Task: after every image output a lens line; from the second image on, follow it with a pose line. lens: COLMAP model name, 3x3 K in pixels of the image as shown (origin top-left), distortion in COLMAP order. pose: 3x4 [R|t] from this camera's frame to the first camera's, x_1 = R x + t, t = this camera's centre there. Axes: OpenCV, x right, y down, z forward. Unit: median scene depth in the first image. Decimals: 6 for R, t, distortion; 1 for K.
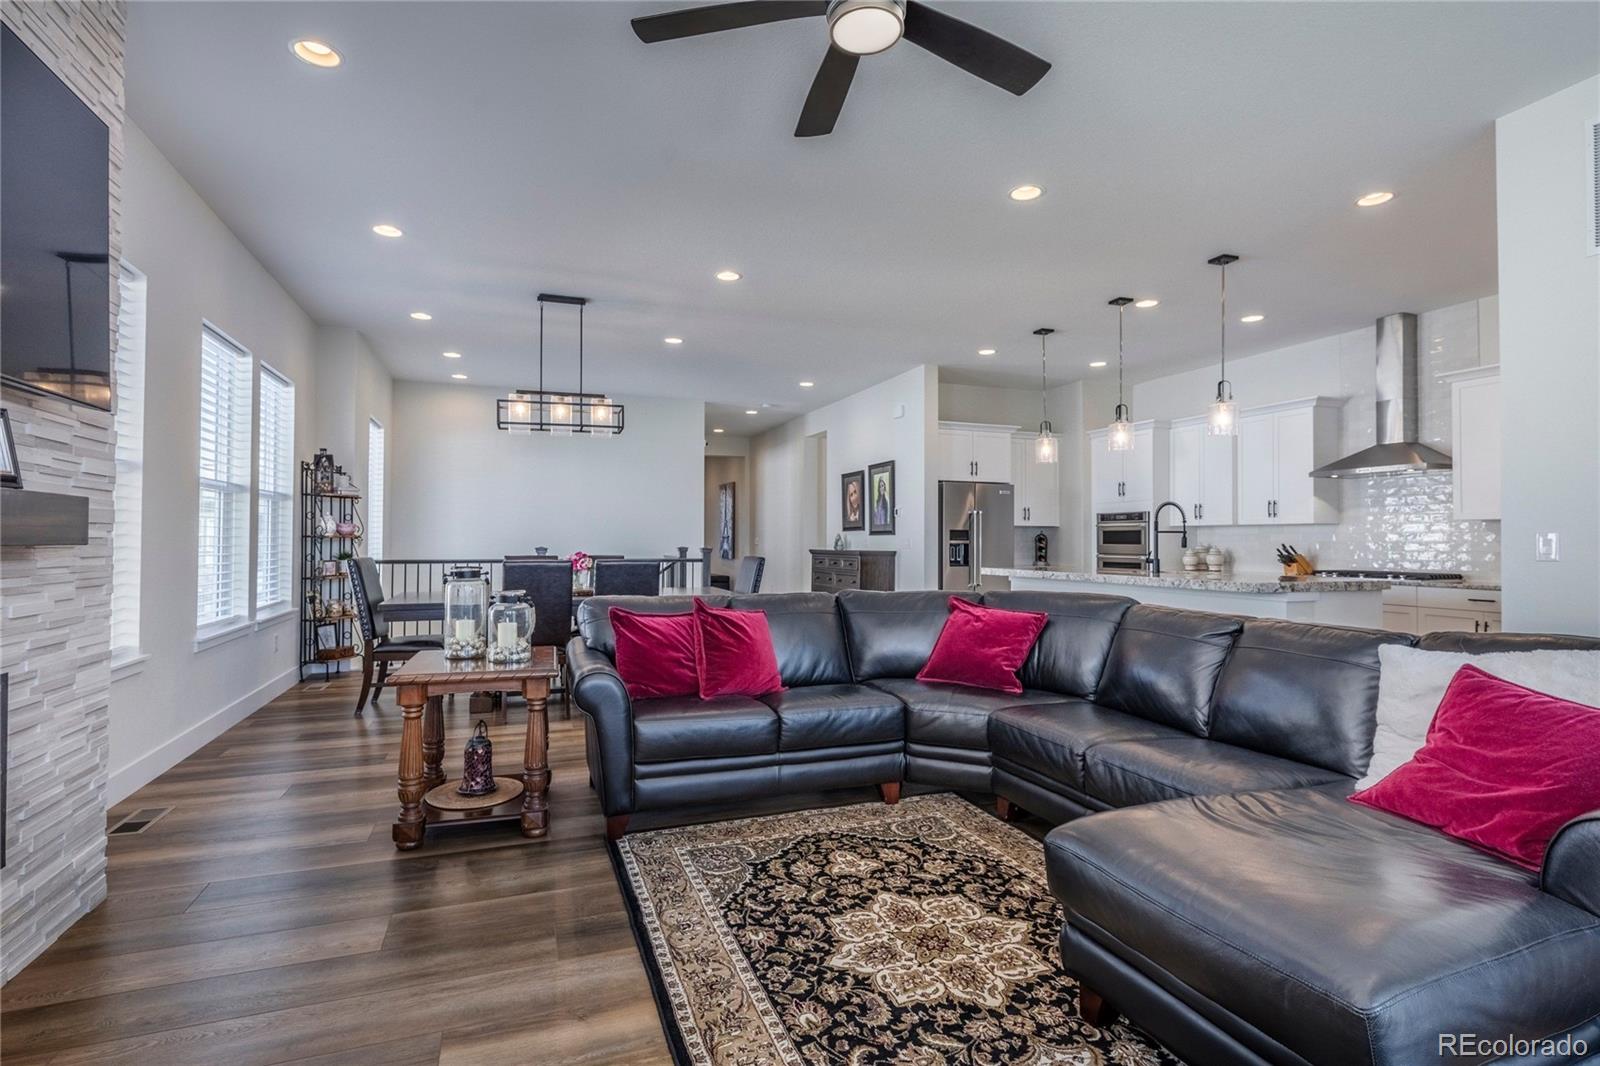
lens RADIAL K [[772.0, 0, 804.5], [0, 772.0, 527.8], [0, 0, 1]] dist [-0.002985, 0.001426]
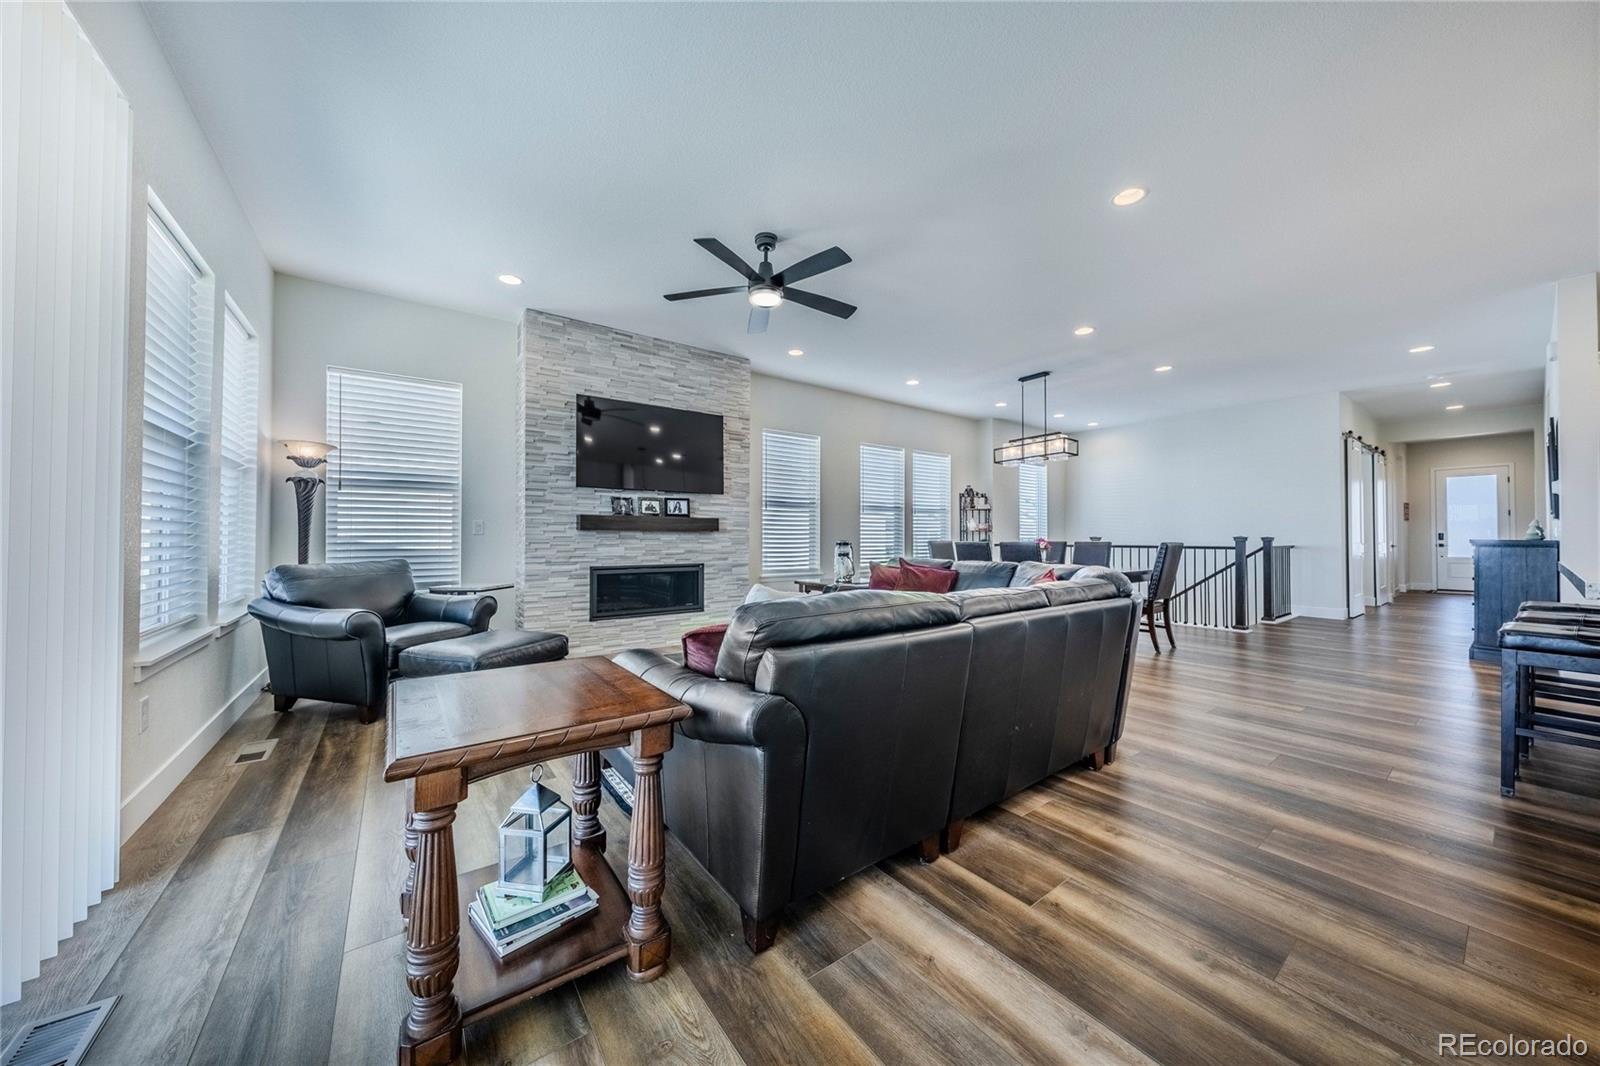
lens RADIAL K [[538.4, 0, 799.9], [0, 538.4, 528.9], [0, 0, 1]] dist [-0.000730, -0.000059]
pose [[0.270957, -0.016920, -0.962443, 1.252048], [0.016692, 0.999778, -0.012877, 0.038786], [0.962447, -0.012576, 0.271179, 0.508817]]
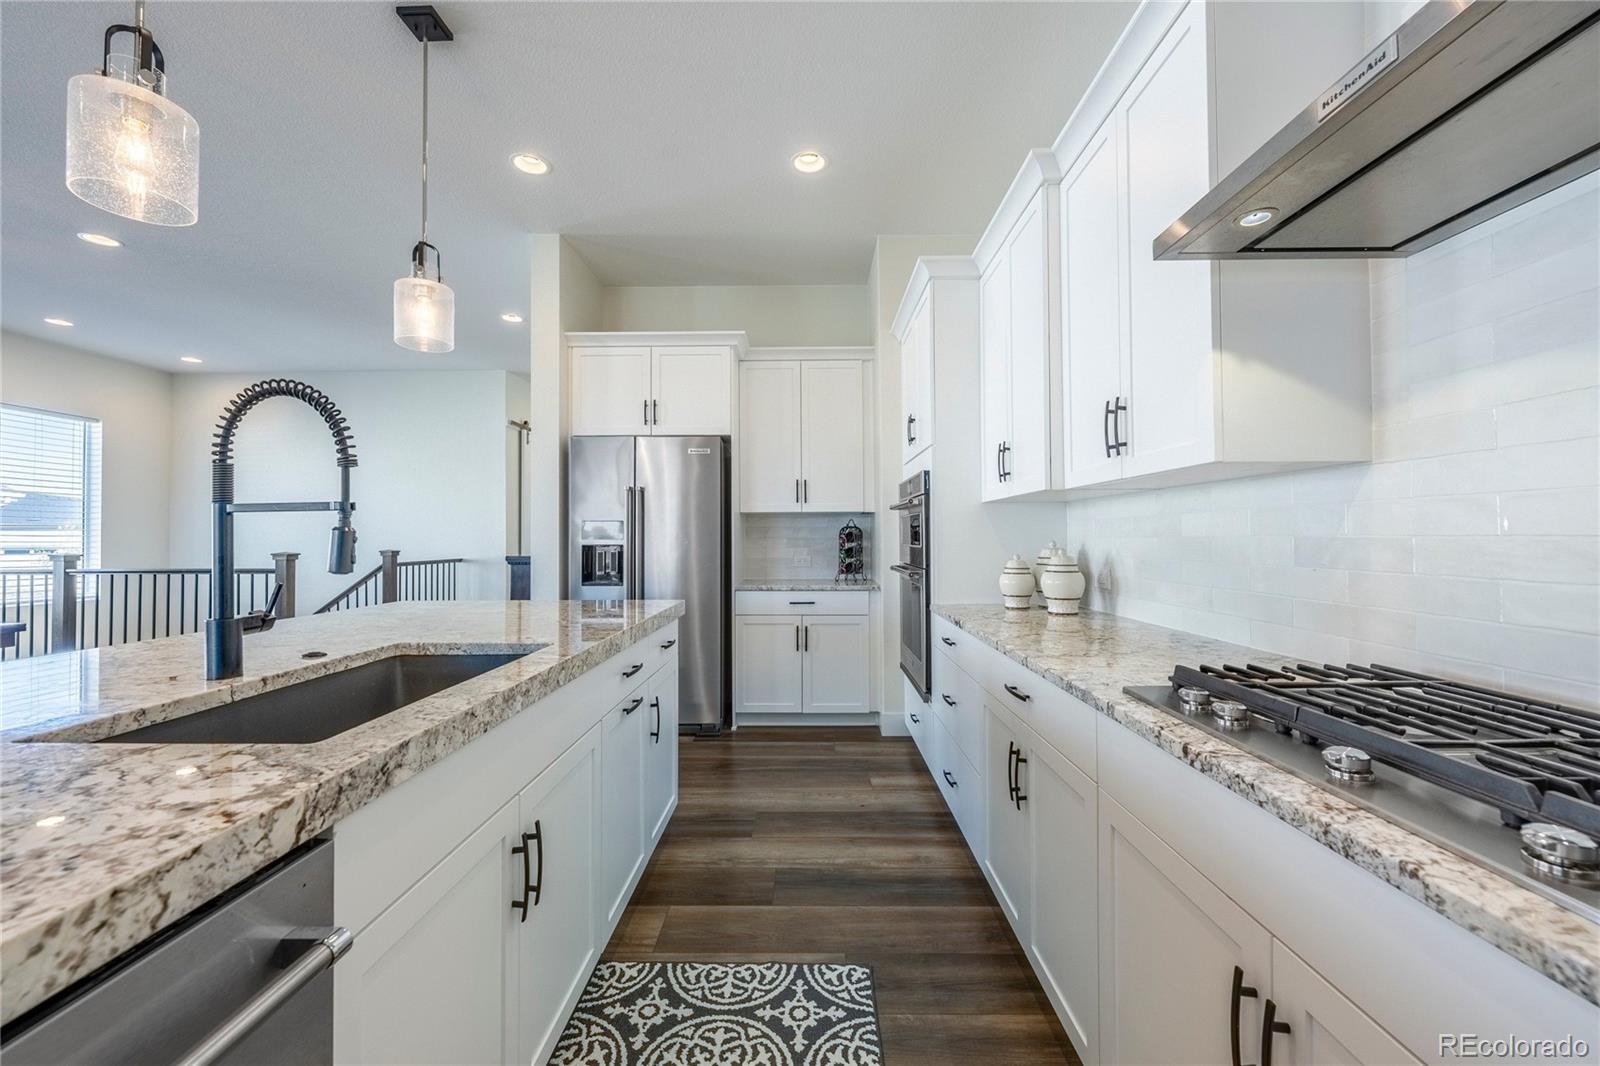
lens RADIAL K [[620.0, 0, 806.8], [0, 620.0, 522.5], [0, 0, 1]] dist [-0.001104, -0.000073]
pose [[0.931575, -0.016646, -0.363168, 1.443980], [0.014713, 0.999859, -0.008089, 0.026969], [0.363252, 0.002192, 0.931688, 1.832321]]
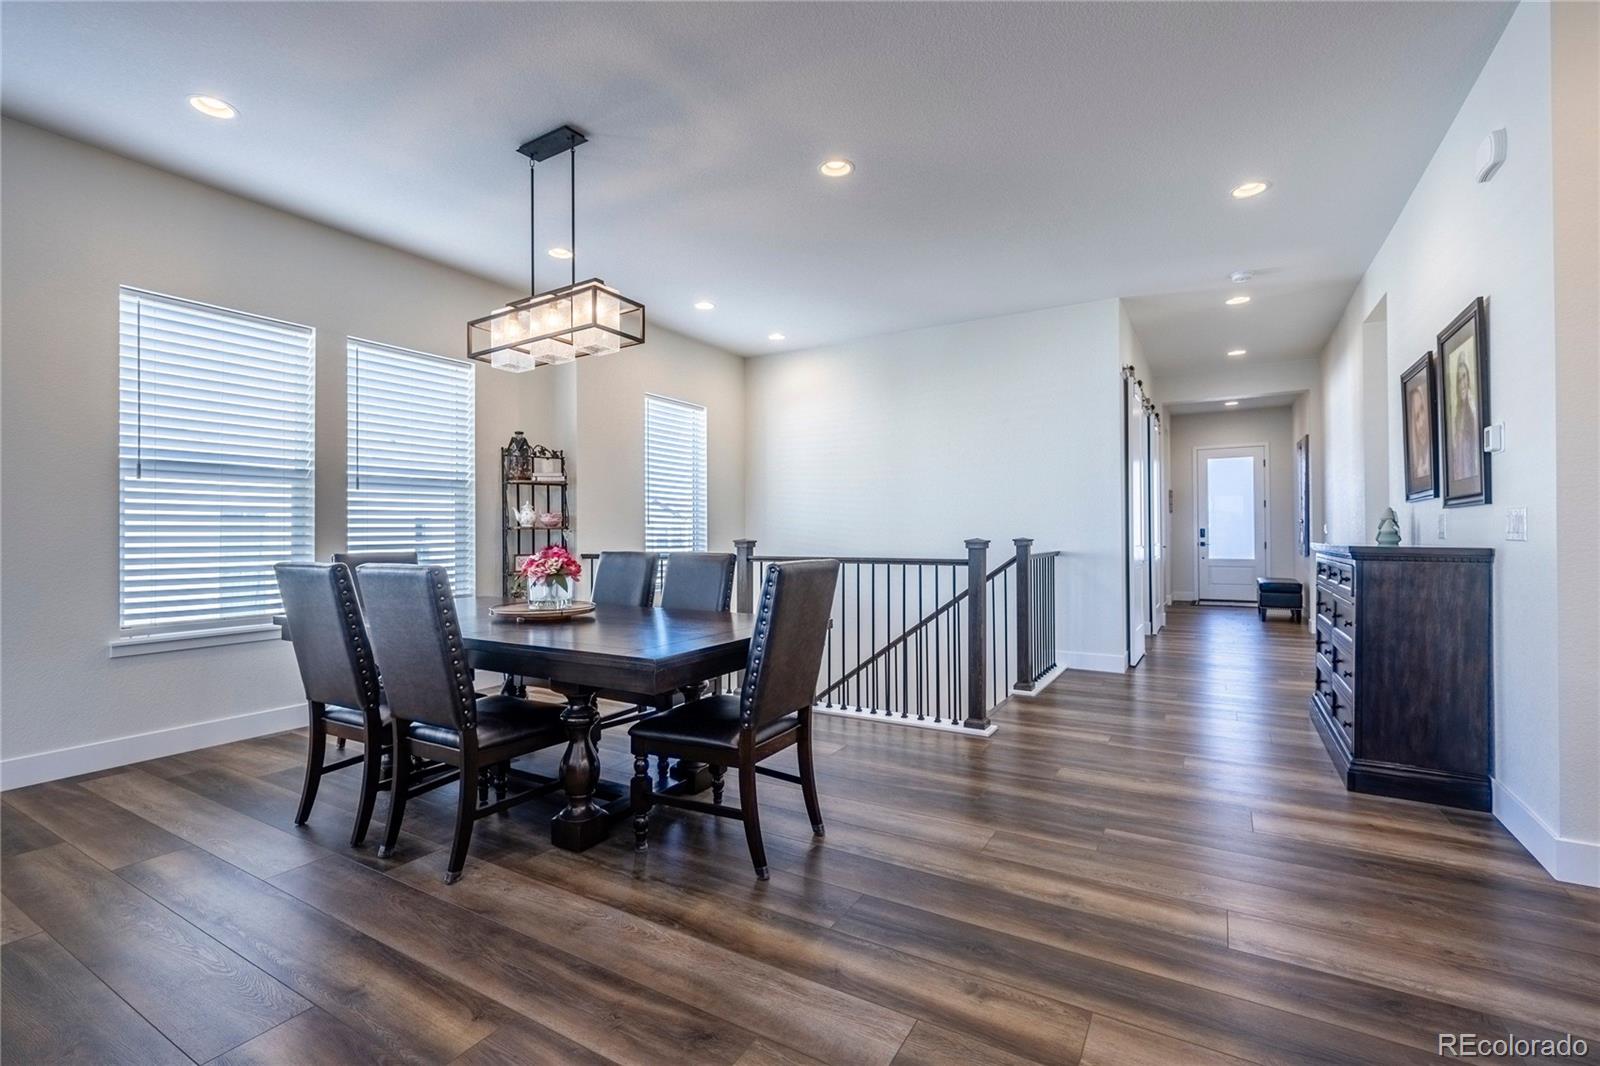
lens RADIAL K [[709.5, 0, 802.5], [0, 709.5, 527.4], [0, 0, 1]] dist [-0.000968, 0.000045]
pose [[0.624271, -0.013287, -0.781095, 0.530630], [0.021283, 0.999773, 0.000003, 0.040045], [0.780918, -0.016626, 0.624412, 1.656401]]
